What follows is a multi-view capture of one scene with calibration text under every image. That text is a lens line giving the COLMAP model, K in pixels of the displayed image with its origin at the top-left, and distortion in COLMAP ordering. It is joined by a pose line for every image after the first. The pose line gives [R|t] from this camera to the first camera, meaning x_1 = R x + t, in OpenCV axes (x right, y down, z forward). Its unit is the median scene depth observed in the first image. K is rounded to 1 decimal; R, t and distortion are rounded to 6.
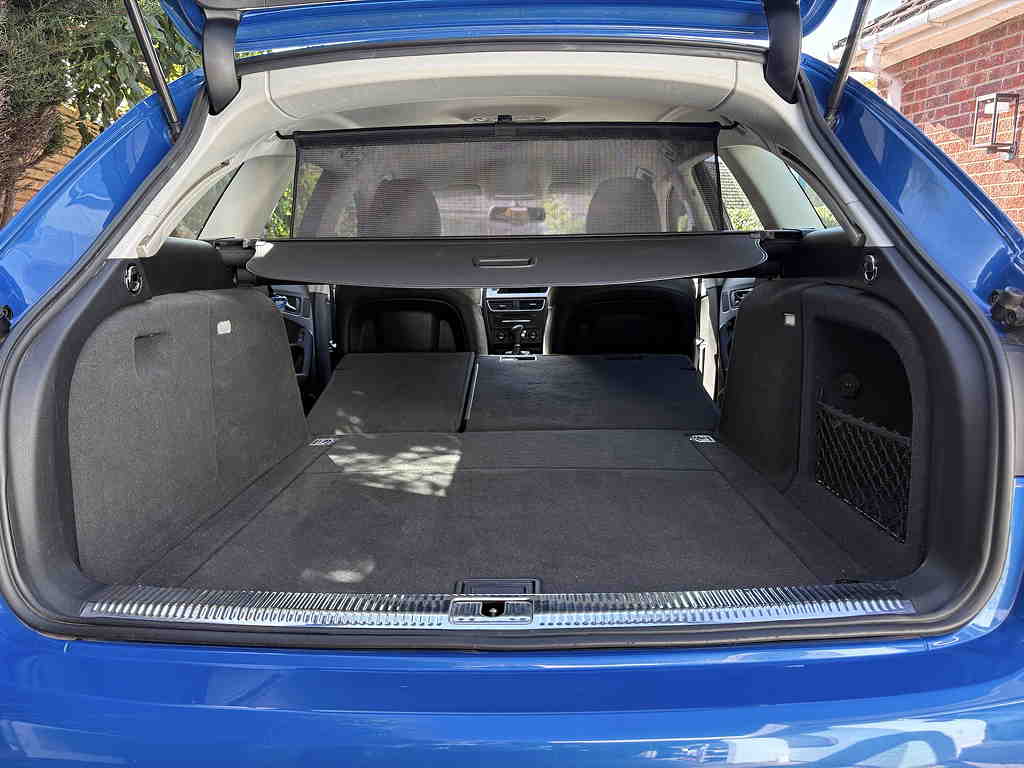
lens RADIAL K [[776.4, 0, 510.7], [0, 776.4, 385.8], [0, 0, 1]] dist [0.024505, -0.001931]
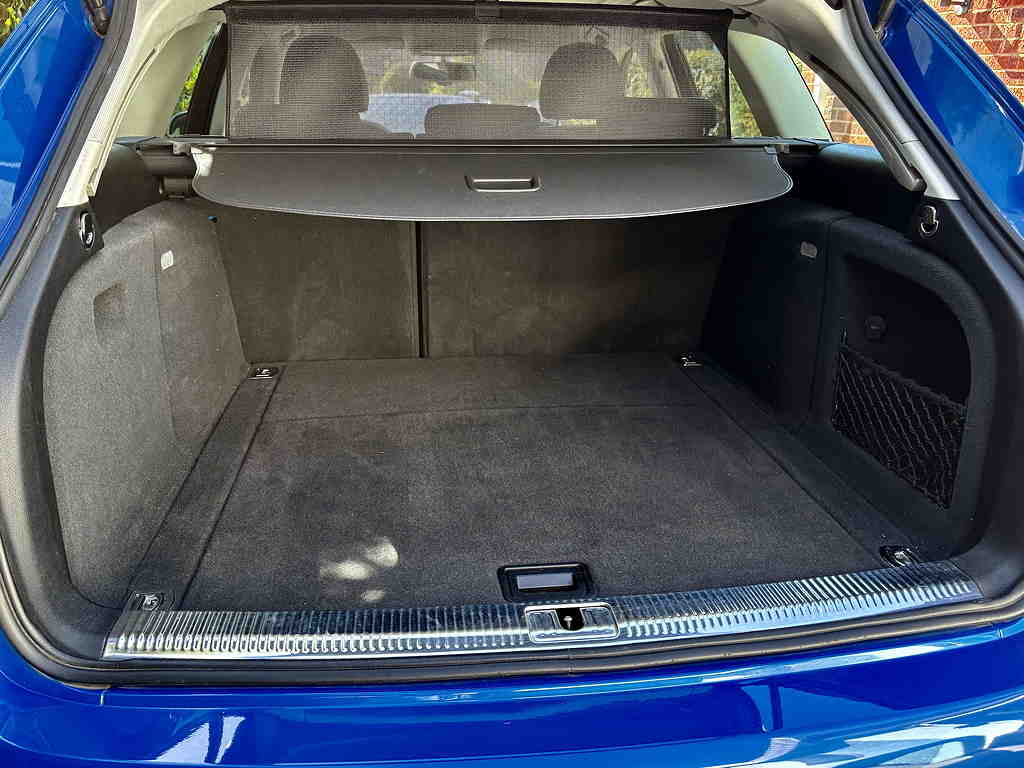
lens RADIAL K [[860.4, 0, 512.2], [0, 860.4, 384.0], [0, 0, 1]] dist [0.008334, 0.044315]
pose [[0.988439, -0.026572, 0.149275, -0.184342], [0.000344, 0.984915, 0.173039, -0.132180], [-0.151621, -0.170987, 0.973537, 0.036025]]
